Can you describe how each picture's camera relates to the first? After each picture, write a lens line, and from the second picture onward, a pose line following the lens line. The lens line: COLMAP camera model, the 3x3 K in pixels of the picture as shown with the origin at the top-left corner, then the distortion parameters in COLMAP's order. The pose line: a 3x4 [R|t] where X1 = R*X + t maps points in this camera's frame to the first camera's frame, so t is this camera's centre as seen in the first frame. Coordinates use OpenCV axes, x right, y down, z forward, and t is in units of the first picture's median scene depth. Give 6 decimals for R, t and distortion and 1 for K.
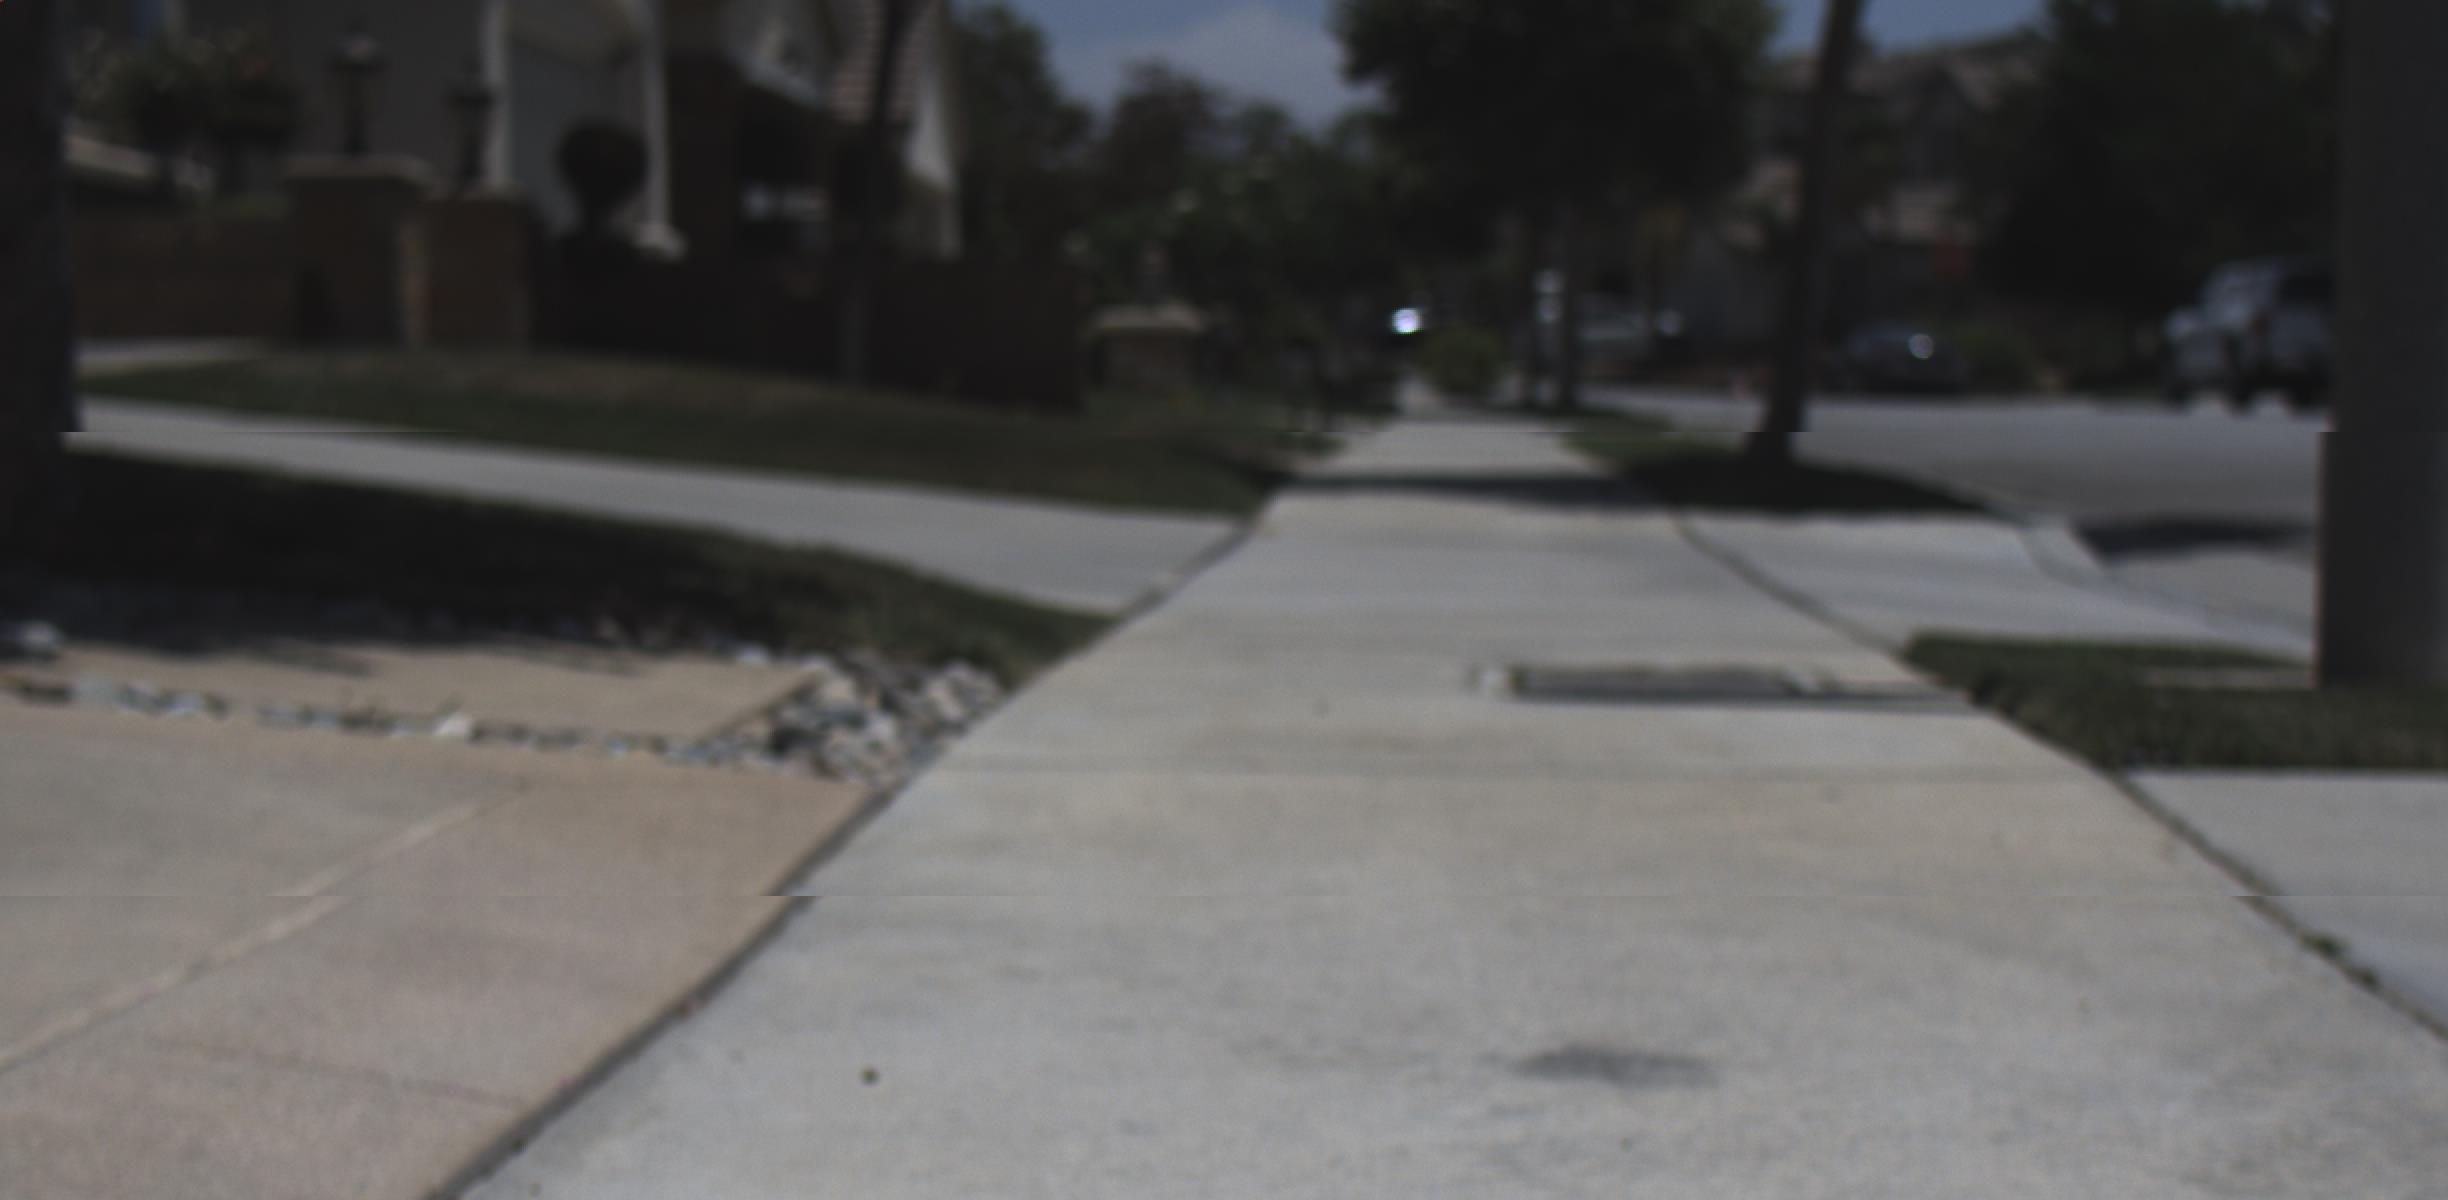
lens RADIAL K [[8747.8, 0, 1224.0], [0, 8747.8, 600.0], [0, 0, 1]] dist [0.264627, 27.547732]
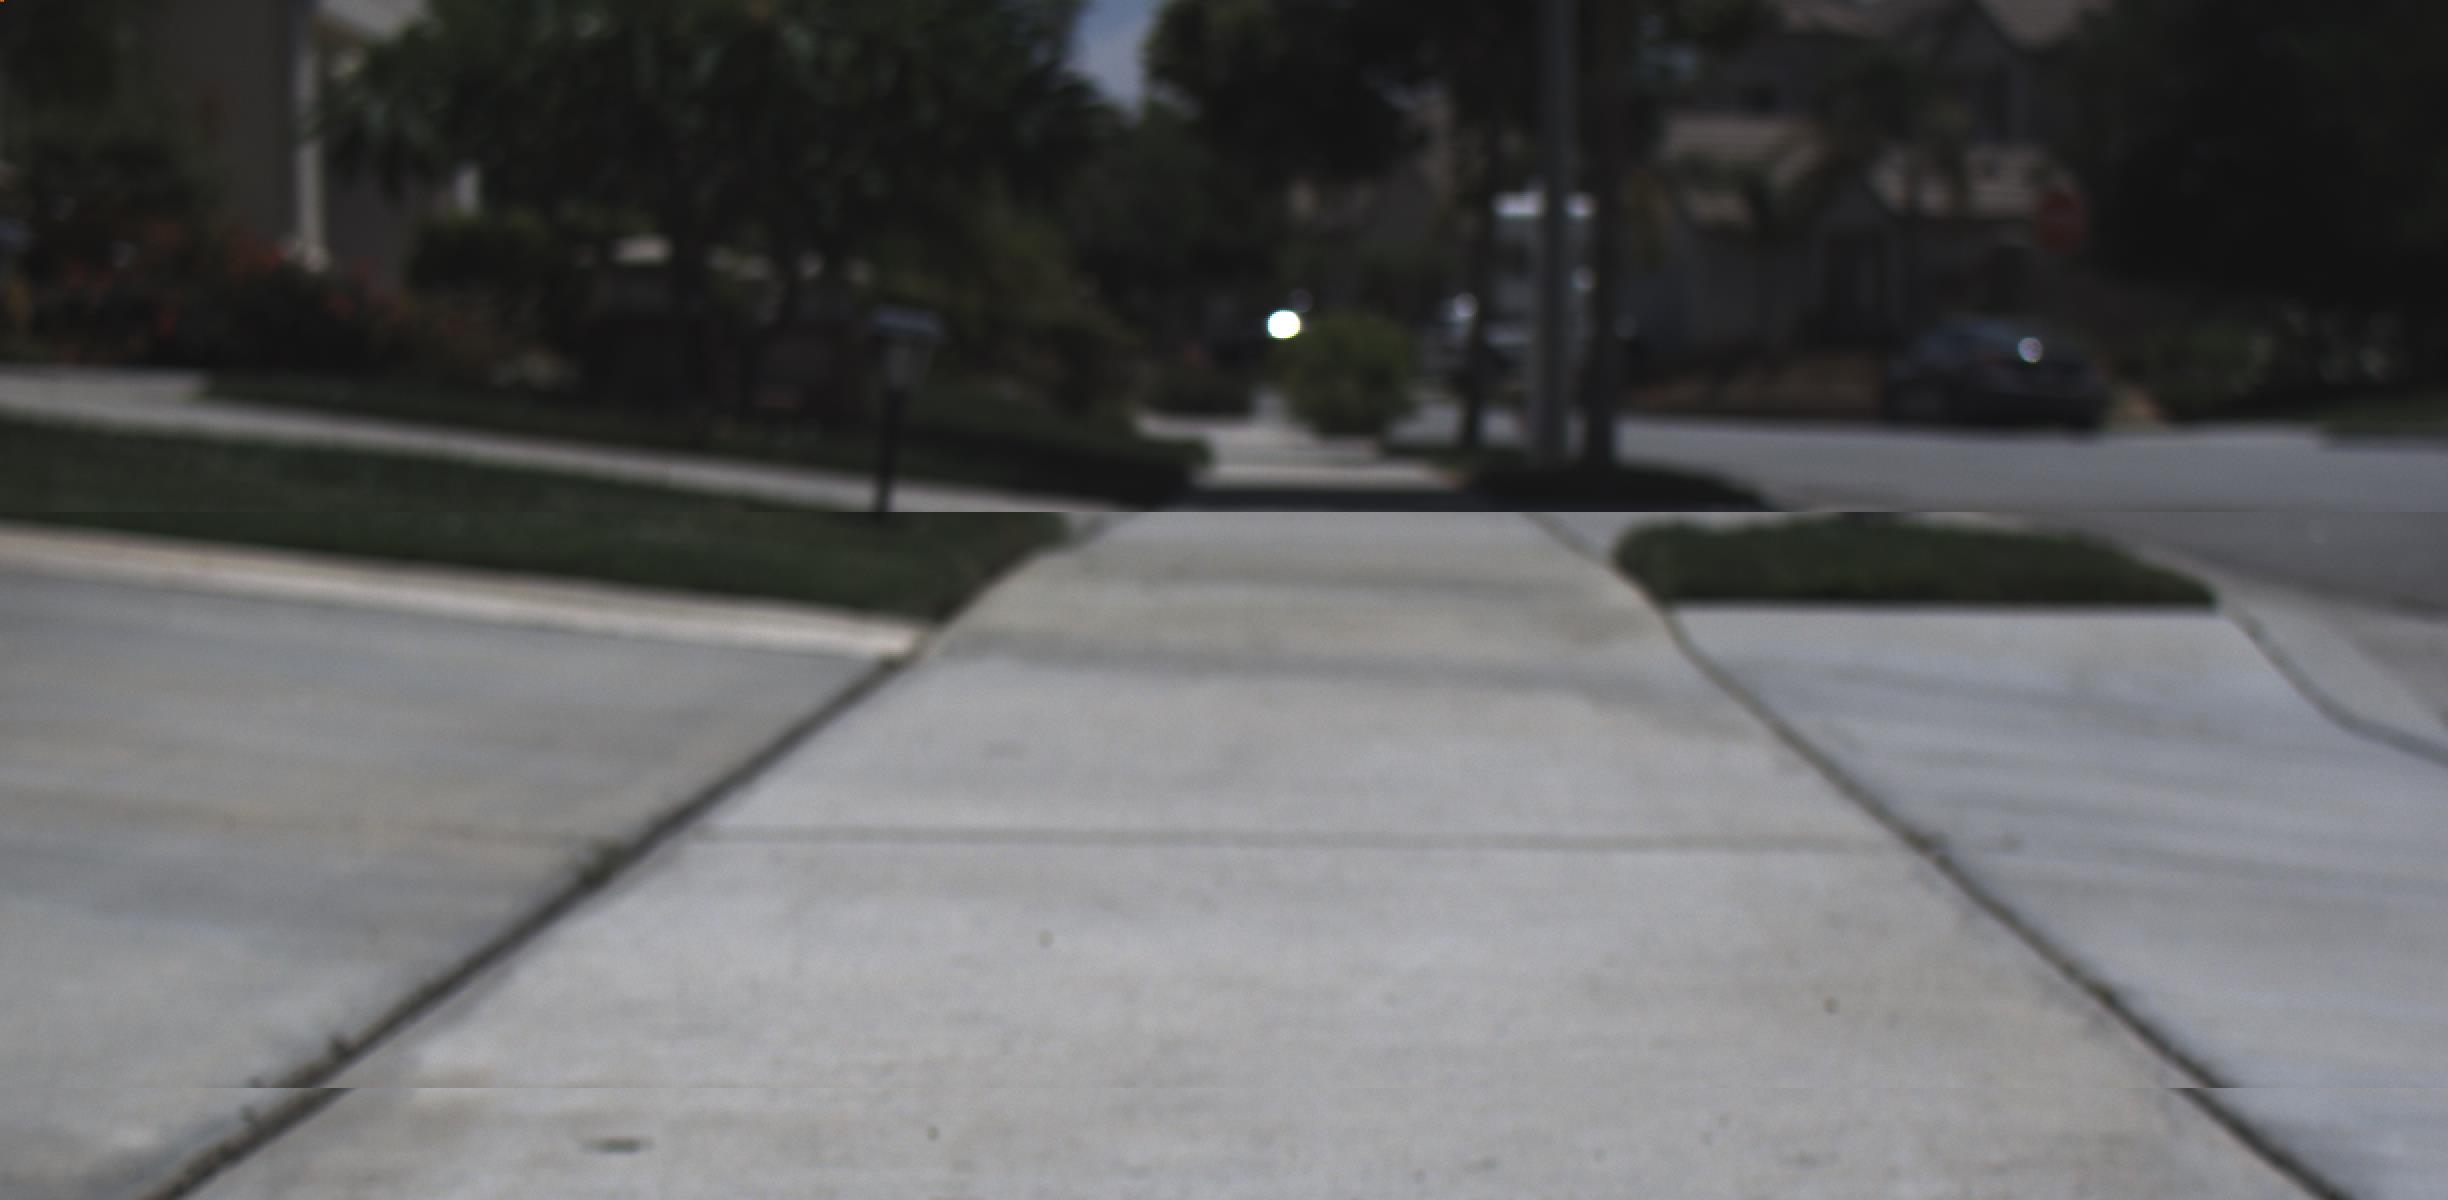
lens RADIAL K [[8747.8, 0, 1224.0], [0, 8747.8, 600.0], [0, 0, 1]] dist [0.264627, 27.547732]
pose [[0.999929, -0.000304, 0.011910, 0.013970], [0.000321, 0.999999, -0.001461, -0.013099], [-0.011909, 0.001465, 0.999928, 0.484032]]
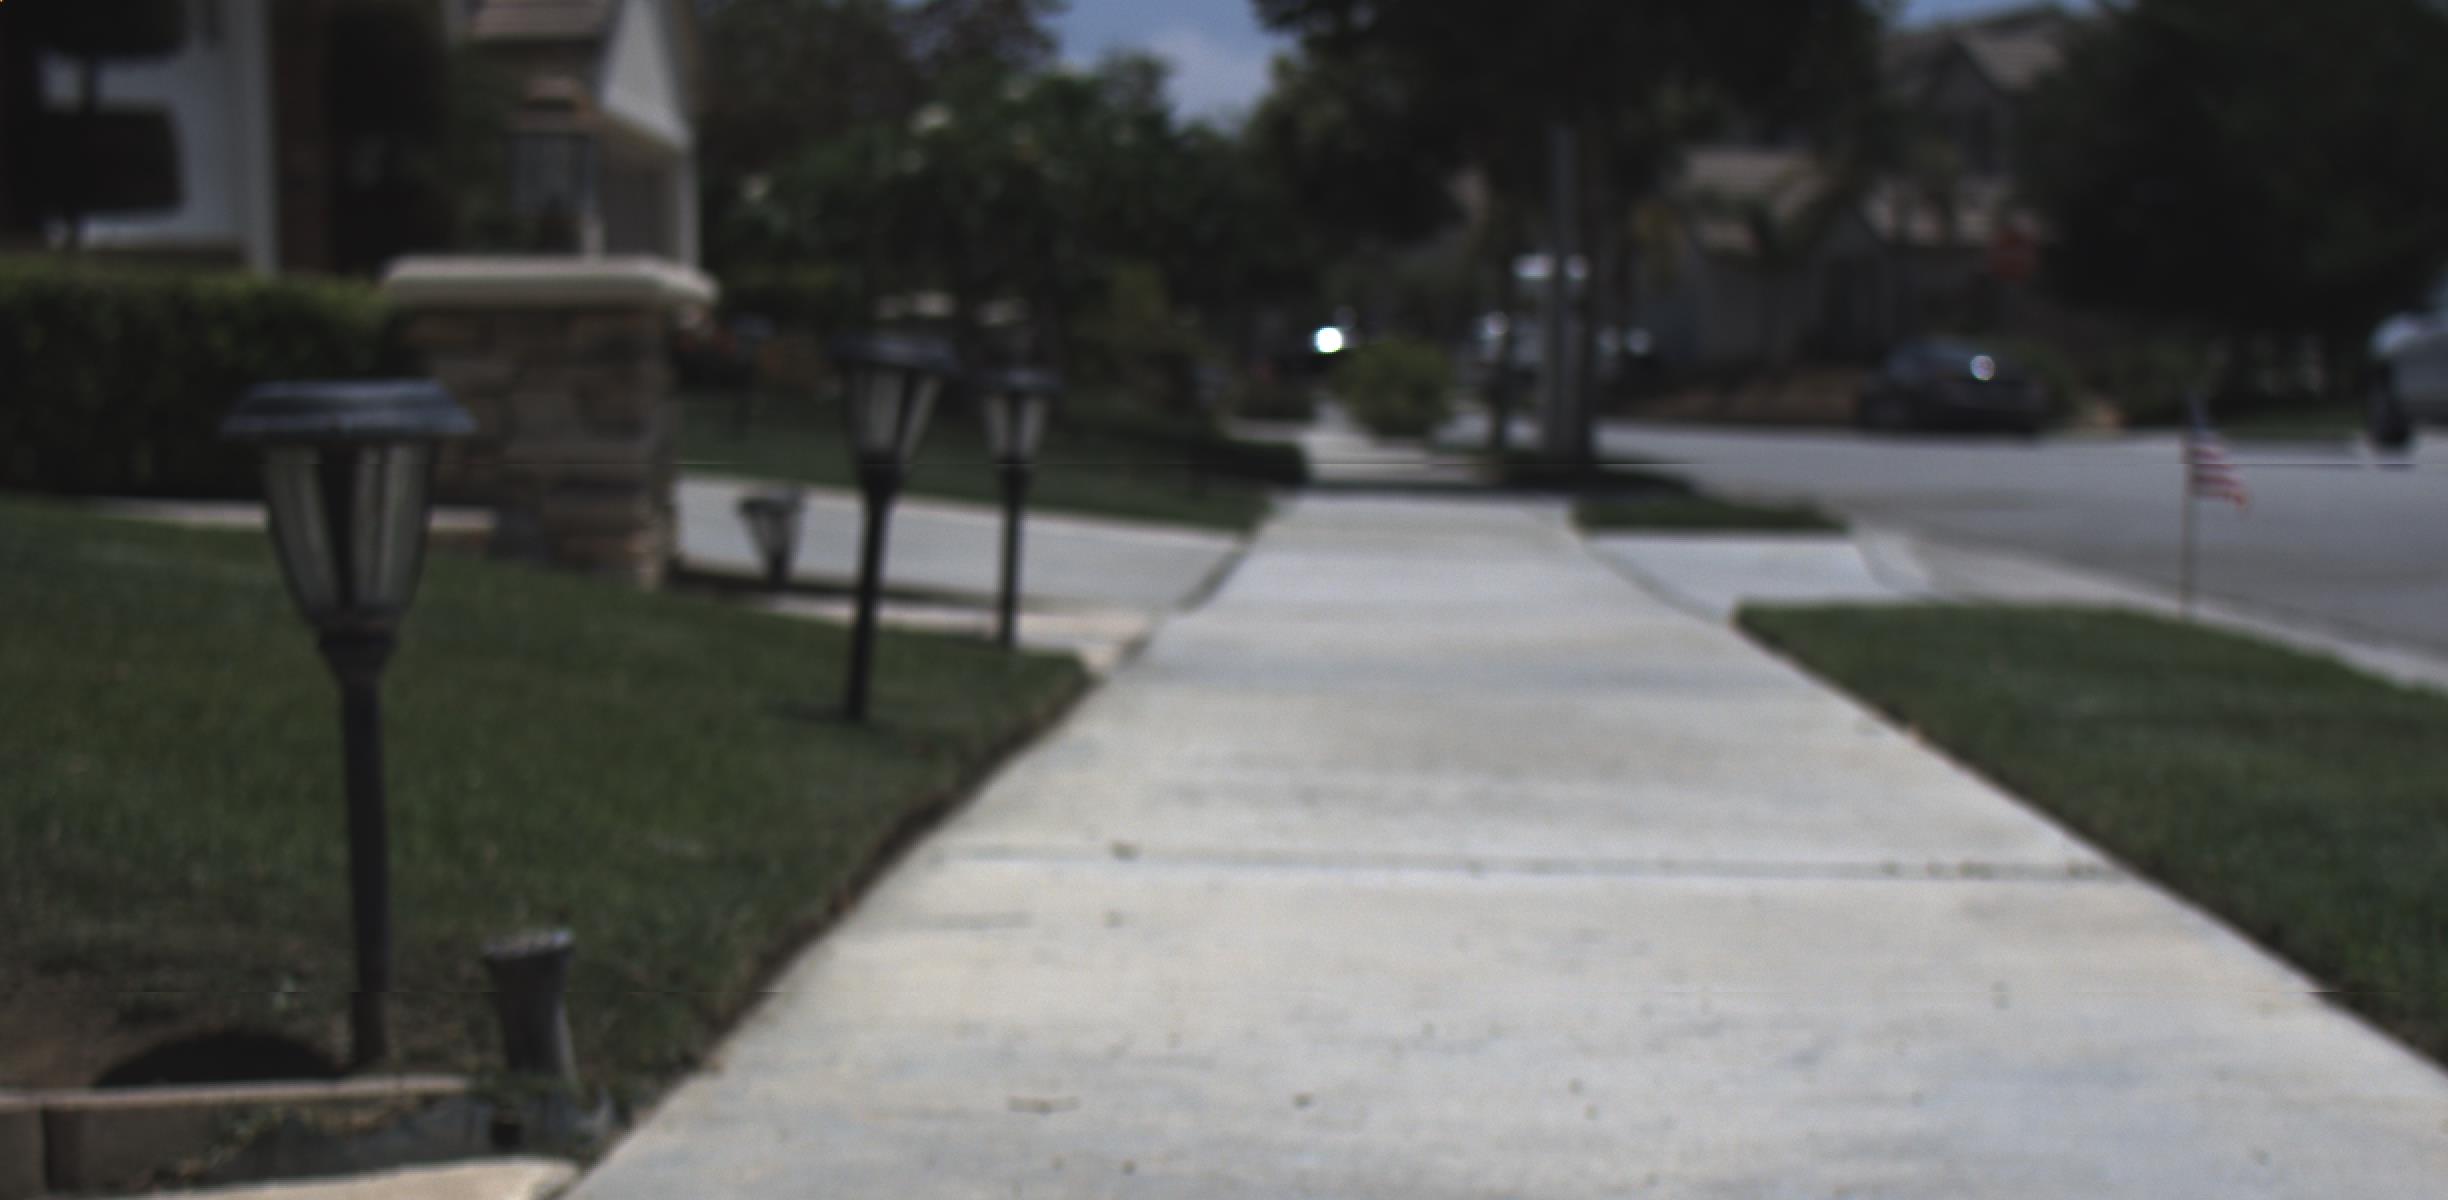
lens RADIAL K [[8747.8, 0, 1224.0], [0, 8747.8, 600.0], [0, 0, 1]] dist [0.264627, 27.547732]
pose [[0.999965, -0.000993, 0.008266, 0.007954], [0.001018, 0.999995, -0.002933, -0.008914], [-0.008263, 0.002941, 0.999962, 0.325836]]
